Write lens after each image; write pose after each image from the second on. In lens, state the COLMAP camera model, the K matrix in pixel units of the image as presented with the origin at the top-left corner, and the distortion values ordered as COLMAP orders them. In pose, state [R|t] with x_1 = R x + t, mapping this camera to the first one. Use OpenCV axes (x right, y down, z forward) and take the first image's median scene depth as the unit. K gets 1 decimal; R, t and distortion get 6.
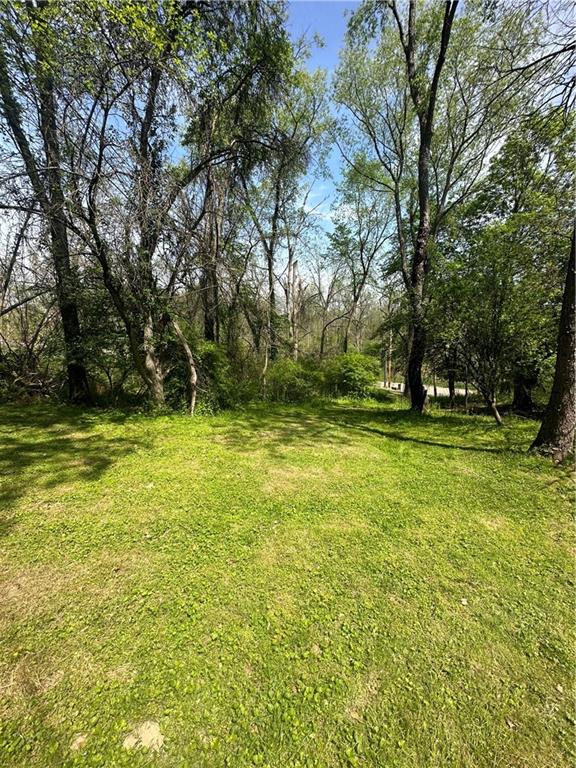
lens RADIAL K [[306.4, 0, 291.5], [0, 306.4, 385.1], [0, 0, 1]] dist [-0.017899, -0.000083]
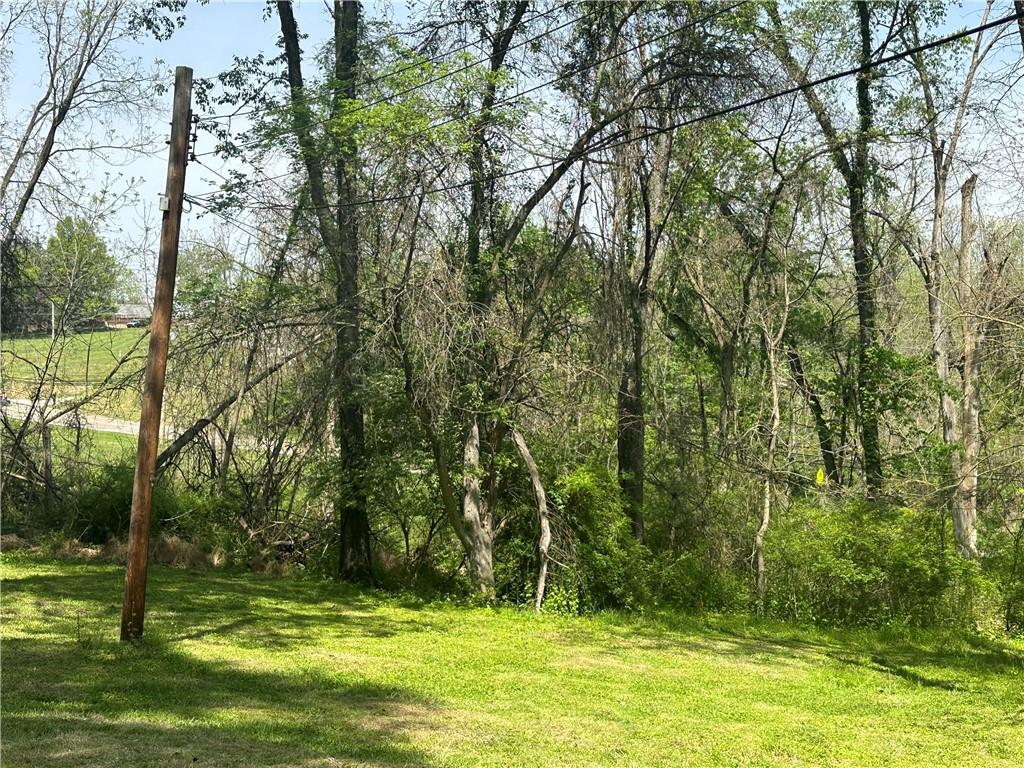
lens RADIAL K [[1316.2, 0, 512.1], [0, 1316.2, 383.9], [0, 0, 1]] dist [0.013531, 0.000000]
pose [[0.893605, -0.019103, -0.448448, 0.637965], [-0.056158, 0.986485, -0.153925, 0.063224], [0.445328, 0.162732, 0.880455, -1.037366]]
